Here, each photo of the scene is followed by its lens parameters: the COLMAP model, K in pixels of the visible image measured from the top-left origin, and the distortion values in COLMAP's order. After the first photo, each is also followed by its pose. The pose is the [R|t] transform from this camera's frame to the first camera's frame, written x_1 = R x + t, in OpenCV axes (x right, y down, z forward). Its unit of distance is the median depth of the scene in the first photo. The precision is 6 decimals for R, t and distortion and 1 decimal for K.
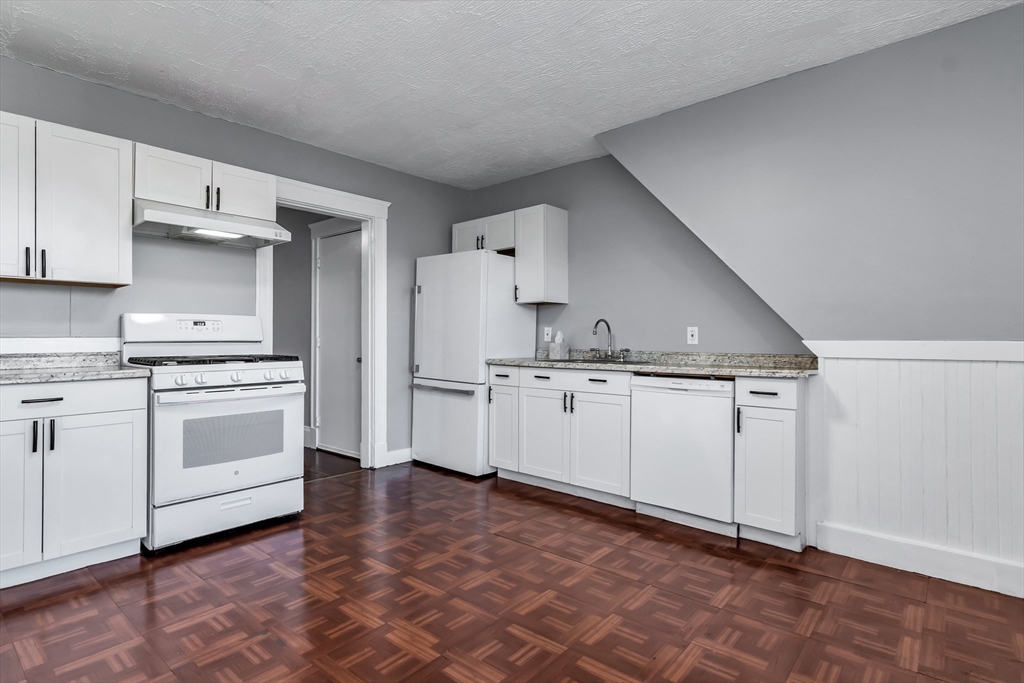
lens RADIAL K [[523.6, 0, 514.4], [0, 523.6, 334.6], [0, 0, 1]] dist [0.001774, 0.000612]
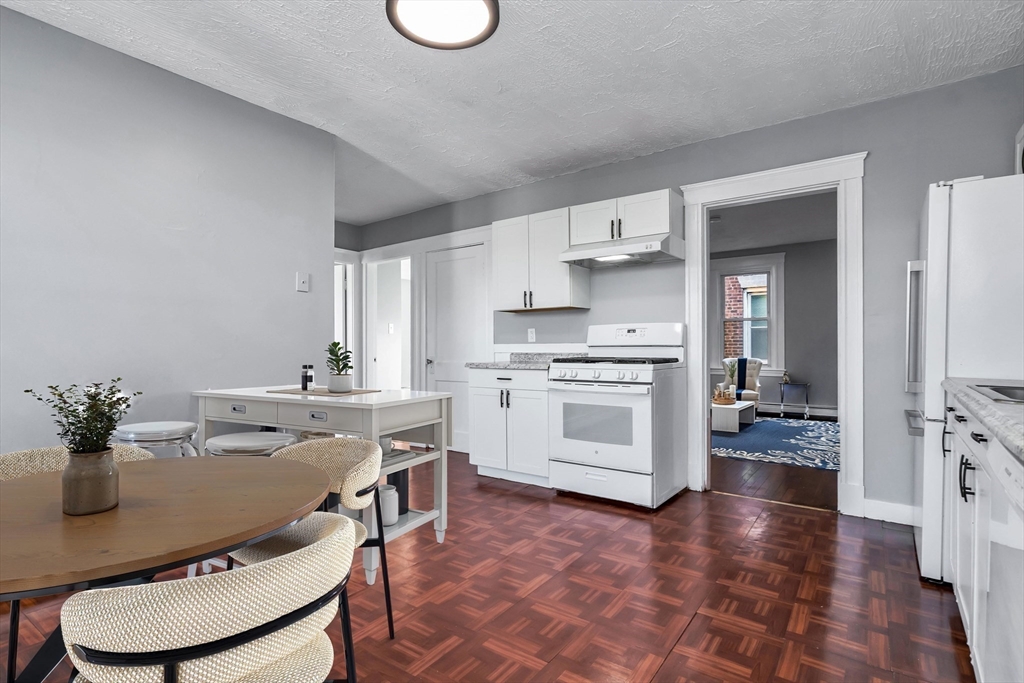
lens RADIAL K [[510.0, 0, 513.0], [0, 510.0, 353.1], [0, 0, 1]] dist [0.002466, 0.000142]
pose [[0.080459, 0.013759, -0.996663, 0.650290], [0.010555, 0.999837, 0.014654, 0.011322], [0.996702, -0.011699, 0.080300, 0.714814]]
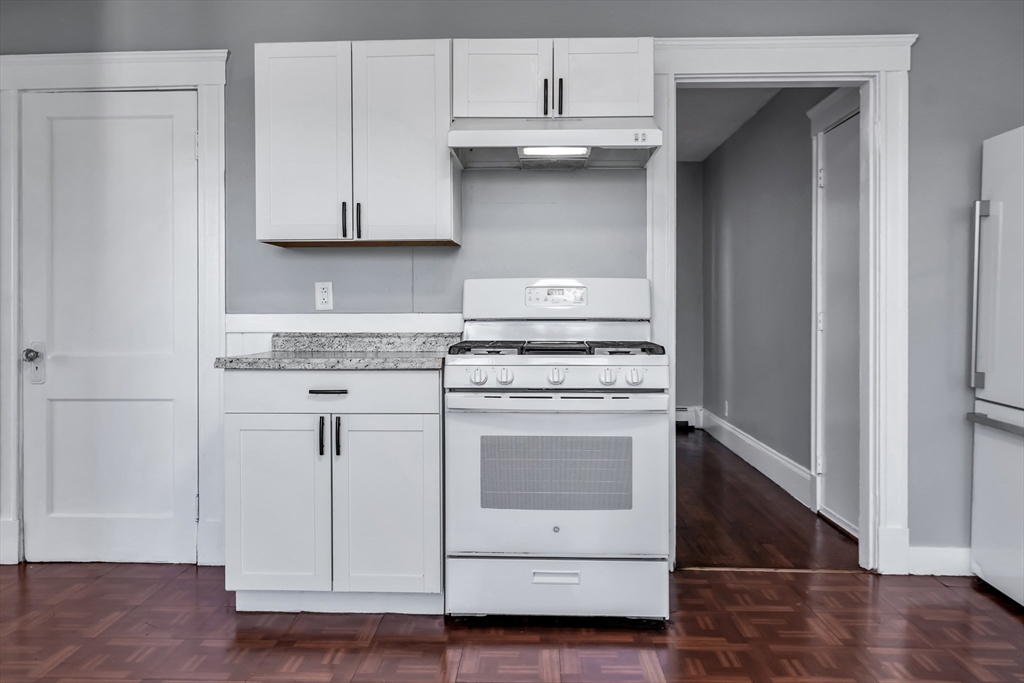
lens RADIAL K [[862.5, 0, 507.8], [0, 862.5, 322.1], [0, 0, 1]] dist [-0.000314, 0.004071]
pose [[0.620798, 0.008399, -0.783925, 0.241452], [0.004182, 0.999893, 0.014024, 0.001405], [0.783959, -0.011984, 0.620697, 0.319403]]
